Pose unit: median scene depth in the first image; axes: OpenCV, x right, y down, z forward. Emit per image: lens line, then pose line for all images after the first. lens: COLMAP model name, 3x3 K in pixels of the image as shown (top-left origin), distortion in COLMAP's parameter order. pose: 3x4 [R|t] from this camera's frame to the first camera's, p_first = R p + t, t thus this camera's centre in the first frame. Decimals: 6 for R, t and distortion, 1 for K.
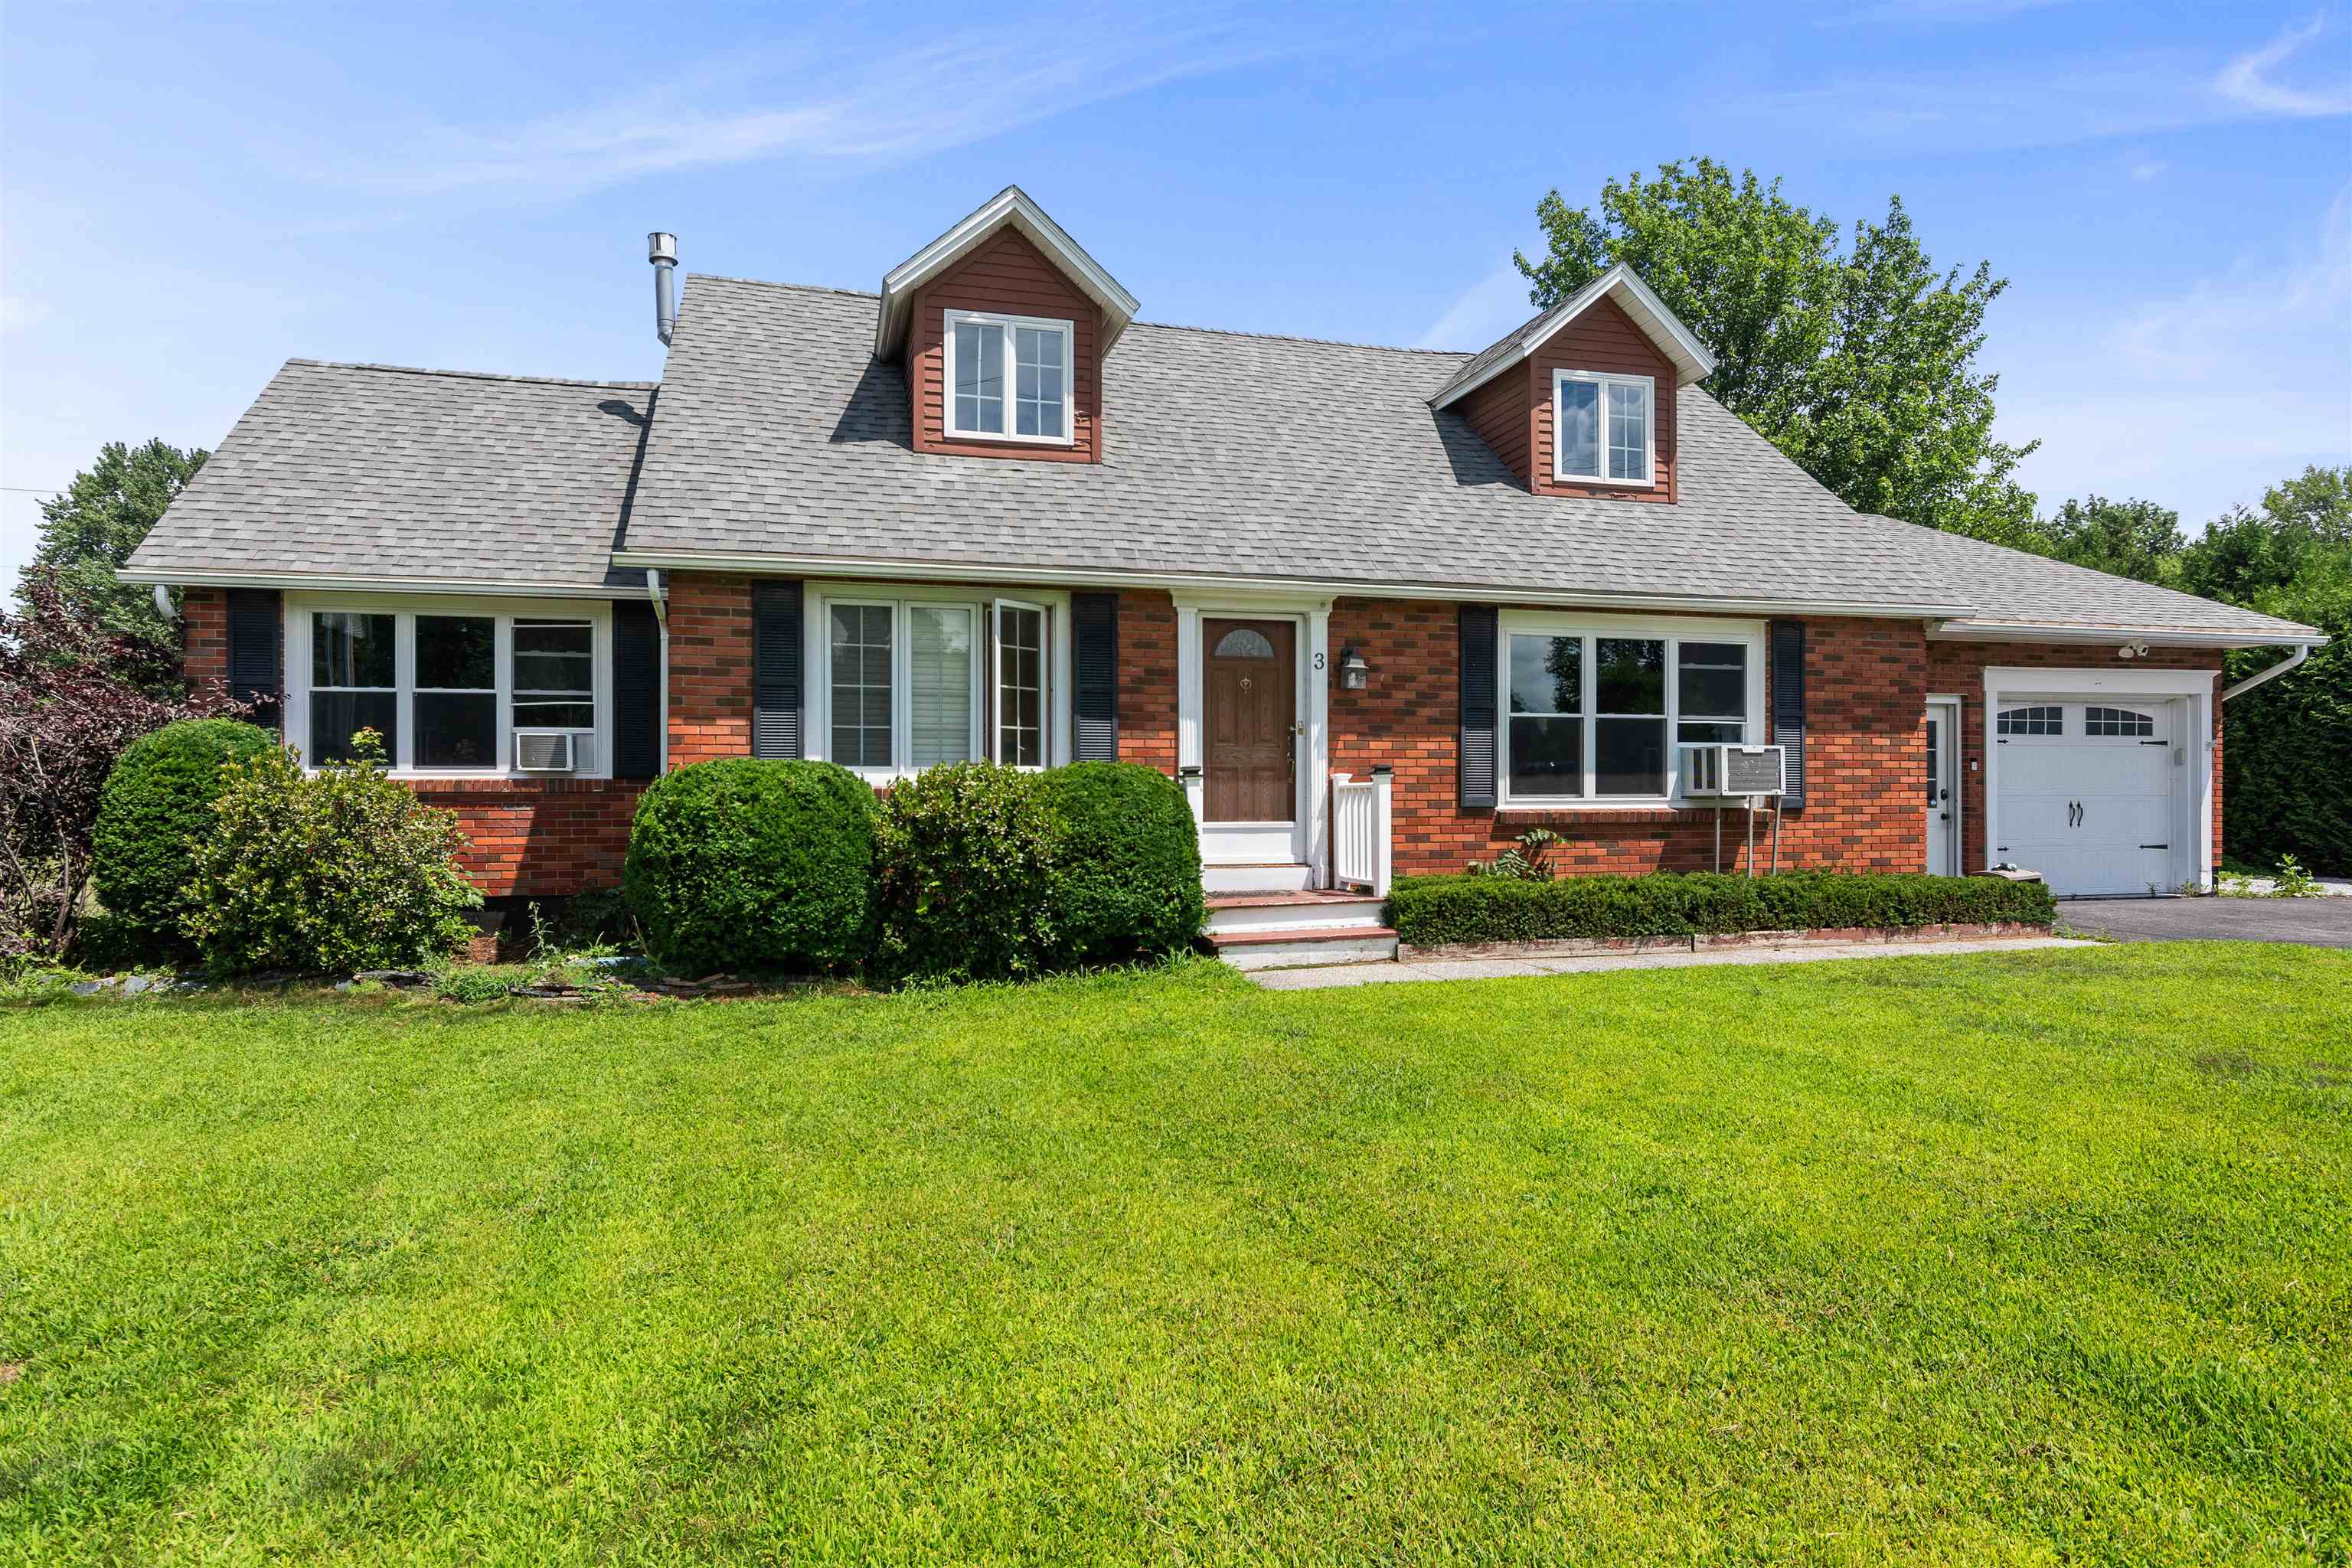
lens RADIAL K [[1283.2, 0, 1171.0], [0, 1283.2, 785.9], [0, 0, 1]] dist [-0.002498, -0.001019]
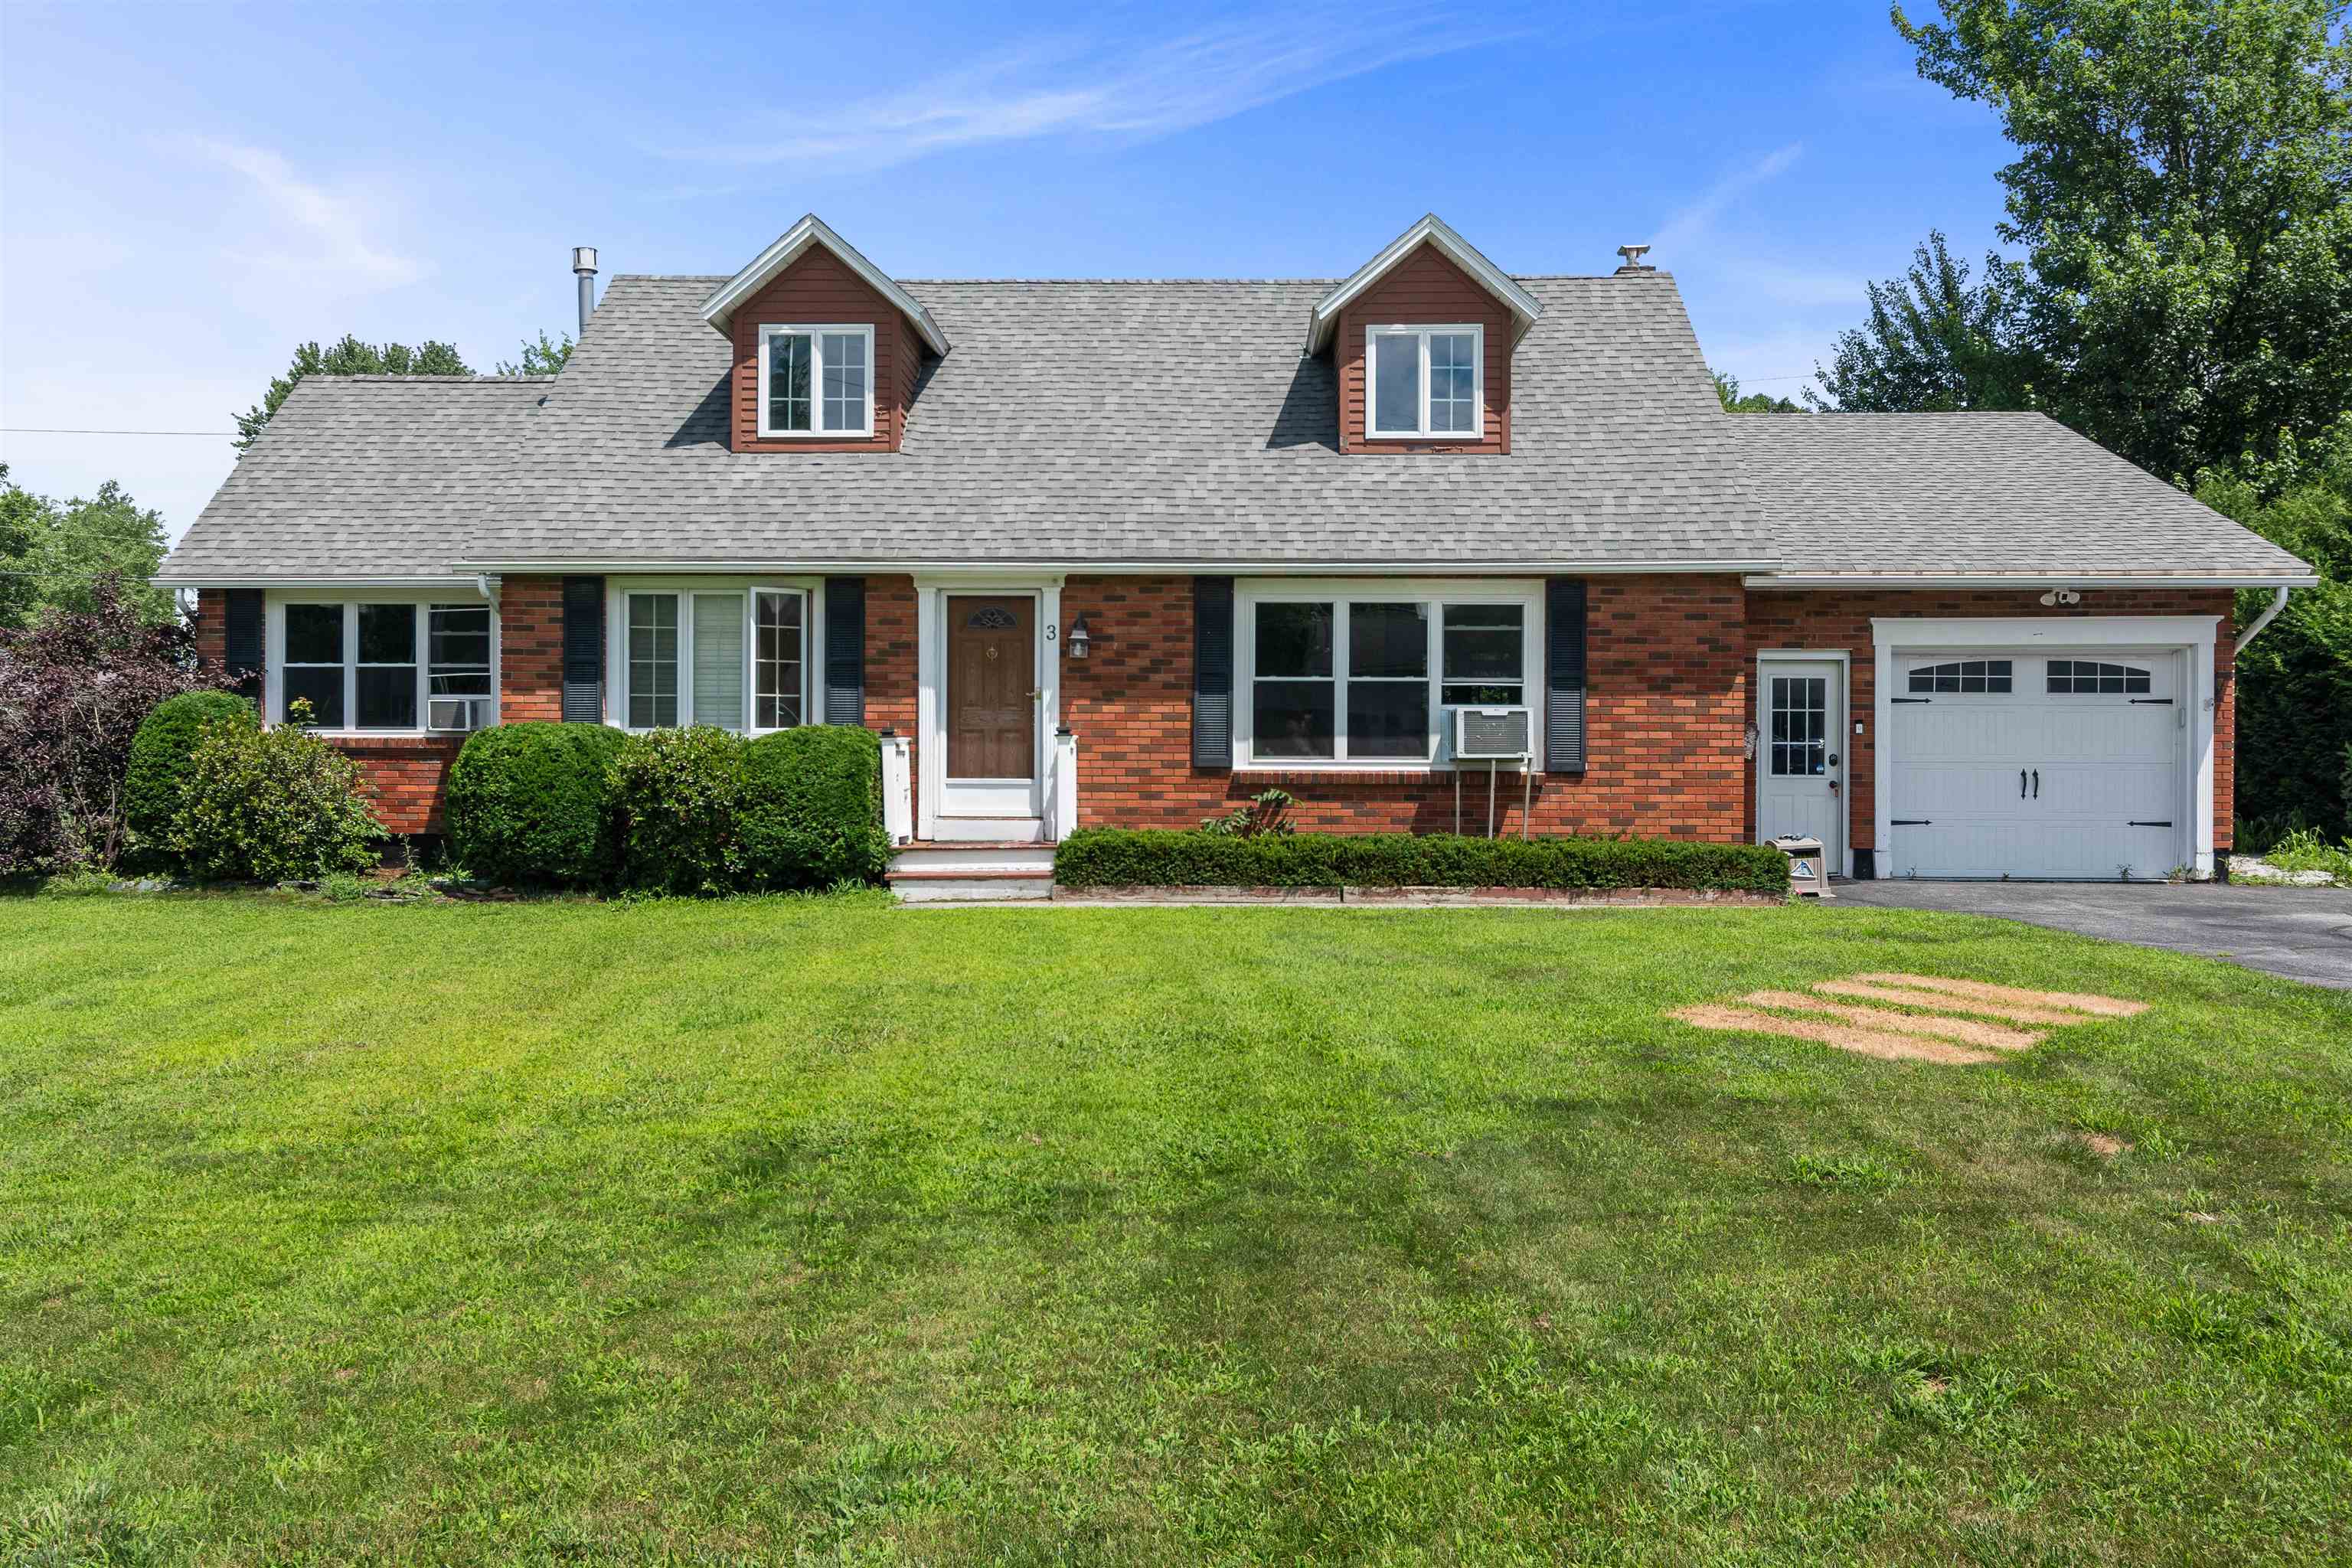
lens RADIAL K [[1949.6, 0, 1171.4], [0, 1949.6, 751.1], [0, 0, 1]] dist [0.000260, -0.003643]
pose [[0.958044, 0.005365, -0.286570, 0.662323], [-0.005161, 0.999986, 0.001466, 0.000994], [0.286573, 0.000074, 0.958058, -0.541795]]
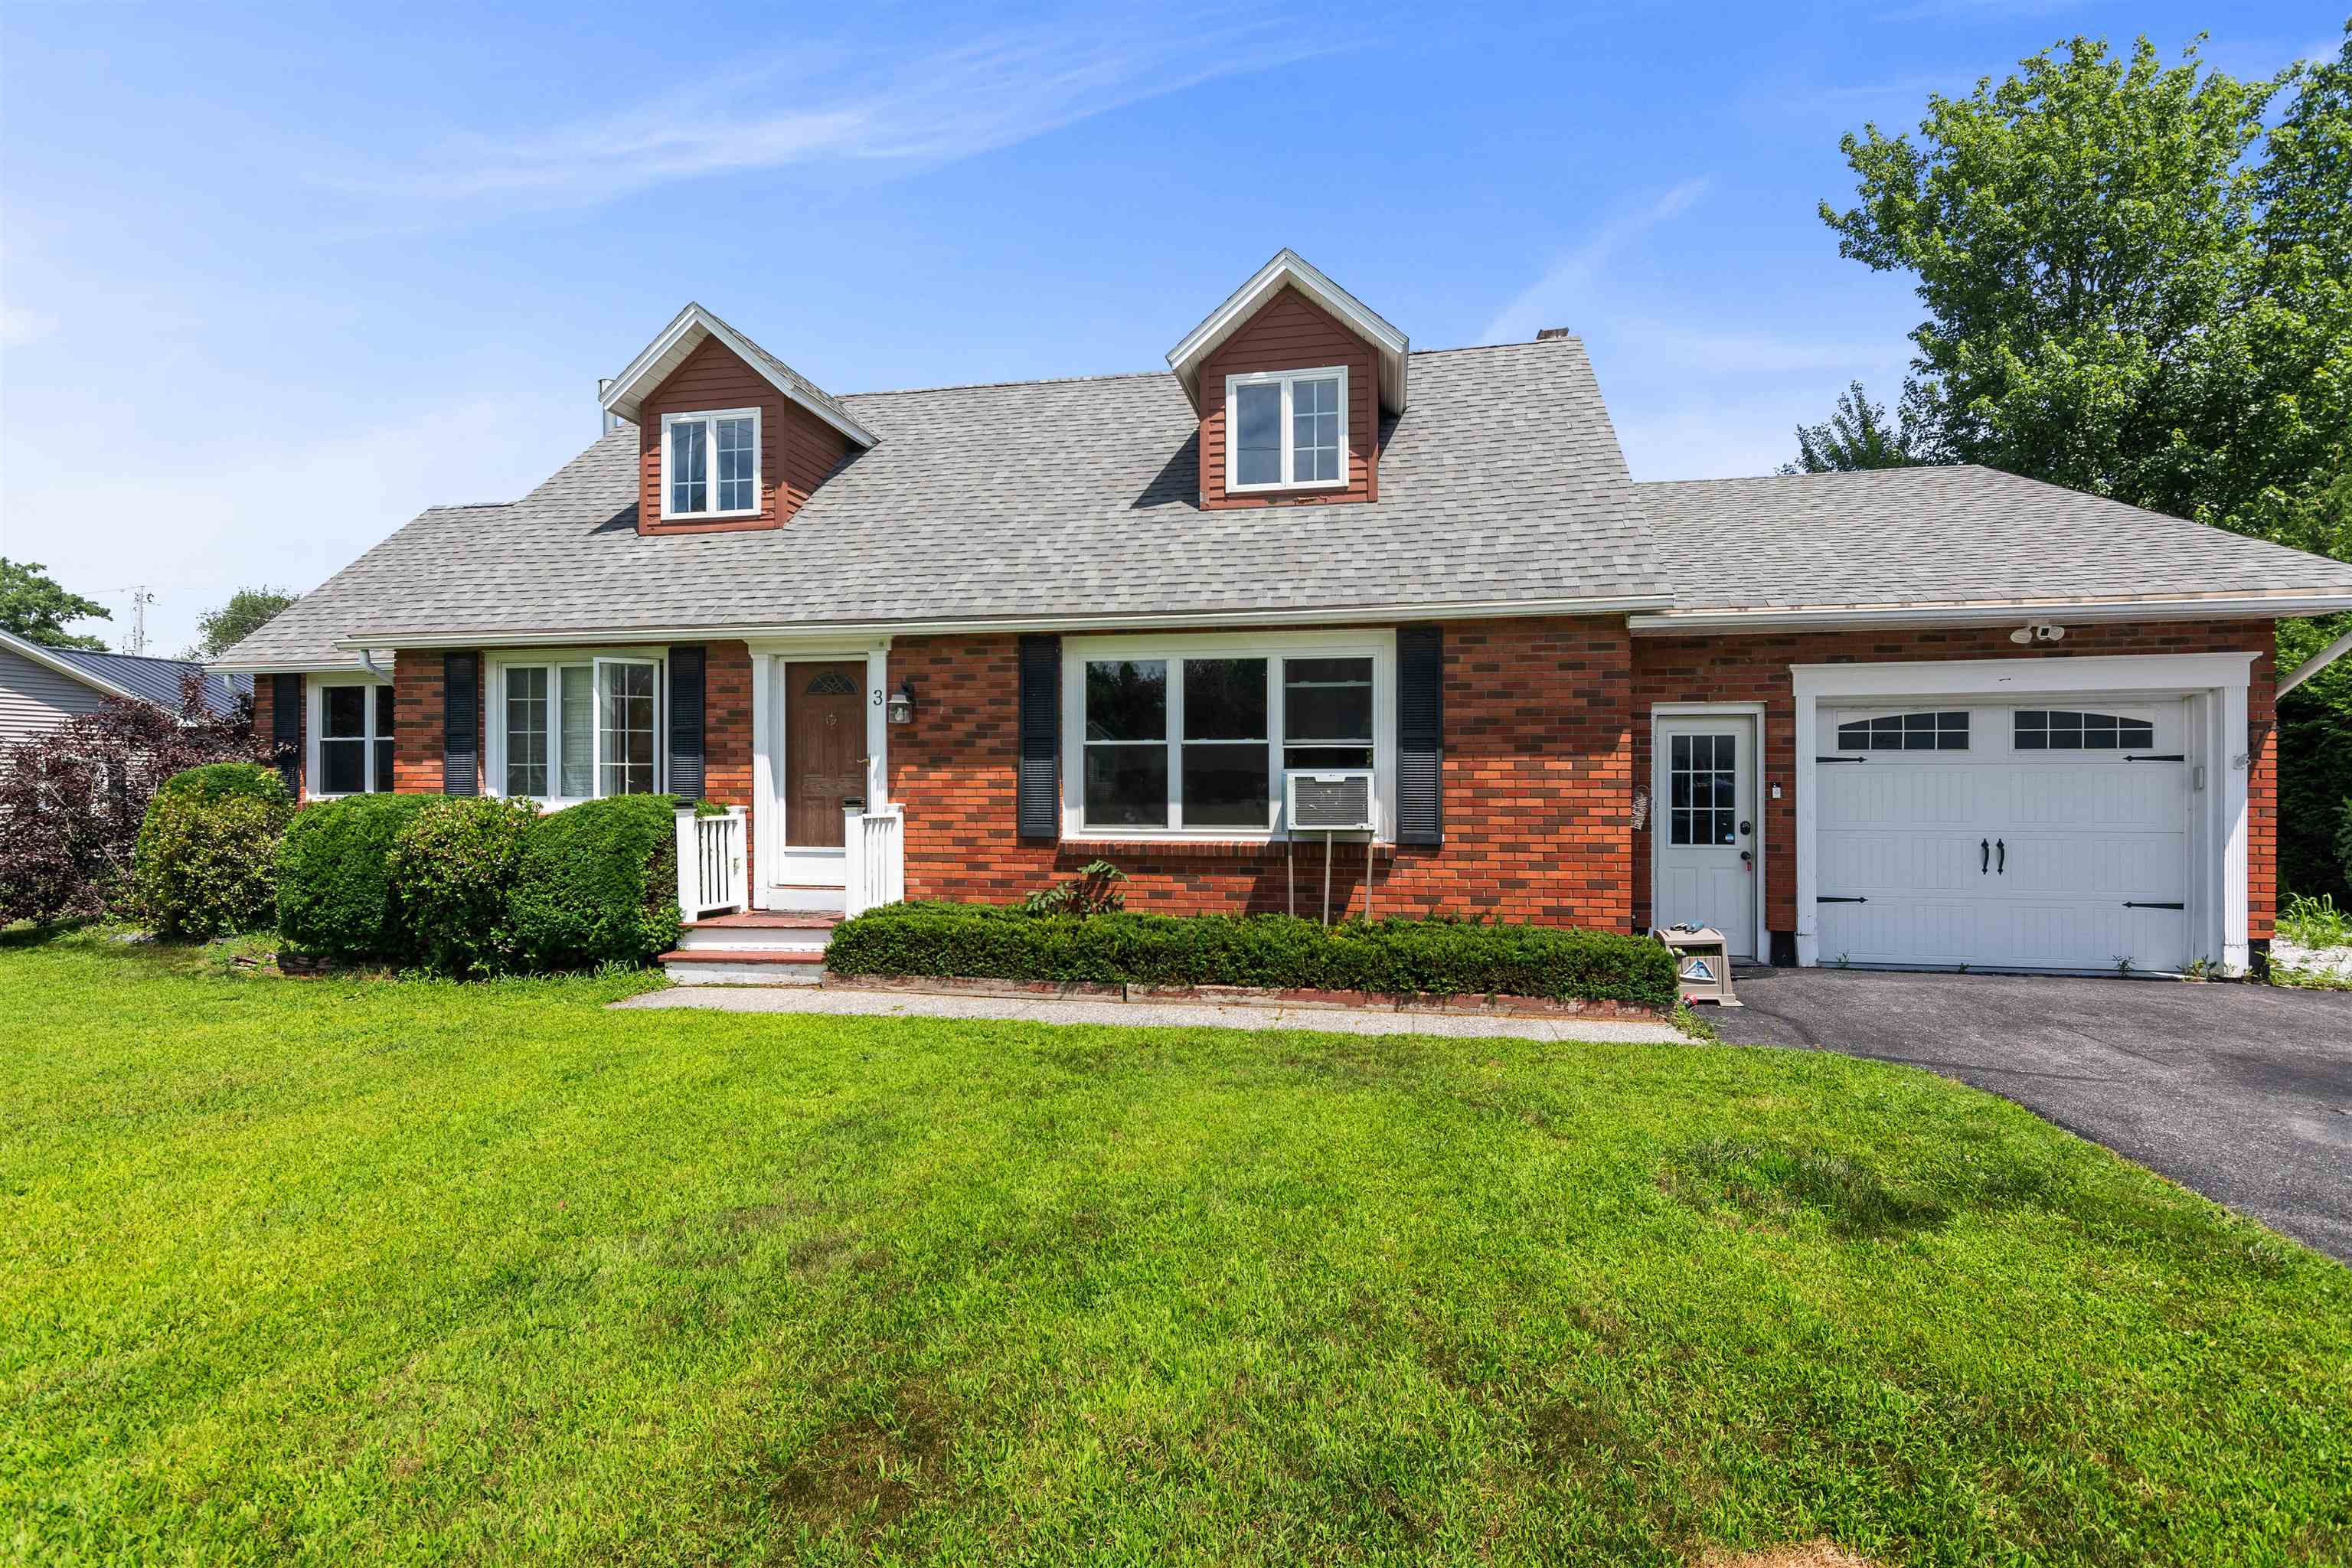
lens RADIAL K [[1133.0, 0, 1166.1], [0, 1133.0, 782.3], [0, 0, 1]] dist [-0.000438, 0.001983]
pose [[0.895551, 0.000848, -0.444959, 0.715587], [-0.000098, 0.999999, 0.001709, -0.027363], [0.444960, -0.001486, 0.895549, 0.254265]]
